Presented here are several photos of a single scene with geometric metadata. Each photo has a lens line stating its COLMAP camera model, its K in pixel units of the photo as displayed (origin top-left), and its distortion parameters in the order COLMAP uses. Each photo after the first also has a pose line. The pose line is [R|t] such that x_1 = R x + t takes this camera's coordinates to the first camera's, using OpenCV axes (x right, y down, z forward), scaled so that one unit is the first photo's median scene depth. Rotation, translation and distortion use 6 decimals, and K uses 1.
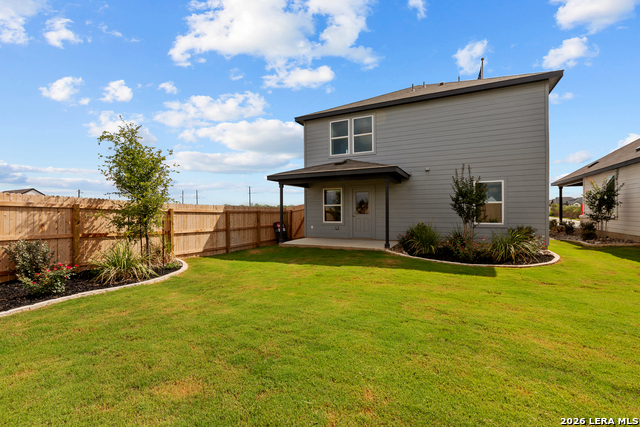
lens RADIAL K [[294.3, 0, 319.7], [0, 294.3, 215.8], [0, 0, 1]] dist [0.001368, 0.000231]
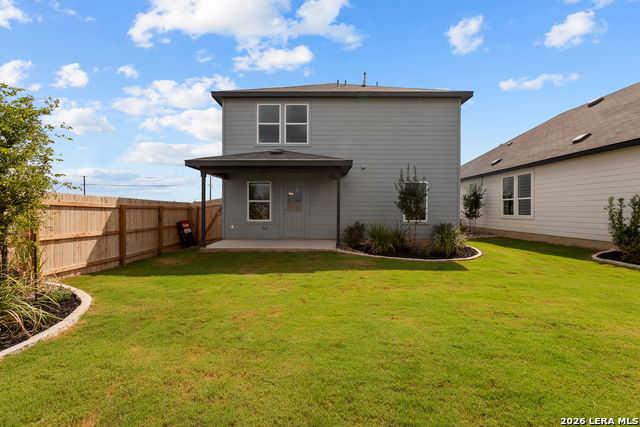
lens RADIAL K [[294.3, 0, 319.7], [0, 294.3, 215.8], [0, 0, 1]] dist [0.001368, 0.000231]
pose [[0.894741, 0.000334, 0.446585, -0.208591], [-0.002962, 0.999982, 0.005188, 0.002873], [-0.446575, -0.005964, 0.894726, 0.165991]]
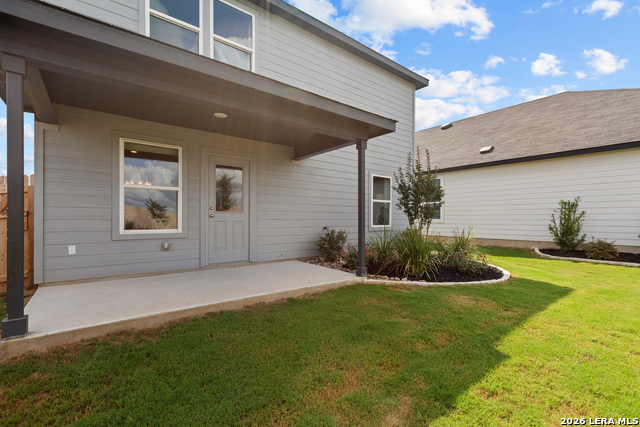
lens RADIAL K [[289.5, 0, 318.9], [0, 289.5, 221.2], [0, 0, 1]] dist [0.000782, 0.000111]
pose [[0.437339, 0.001065, 0.899296, -0.226161], [0.005762, 0.999975, -0.003986, 0.012518], [-0.899278, 0.006925, 0.437323, 0.726368]]
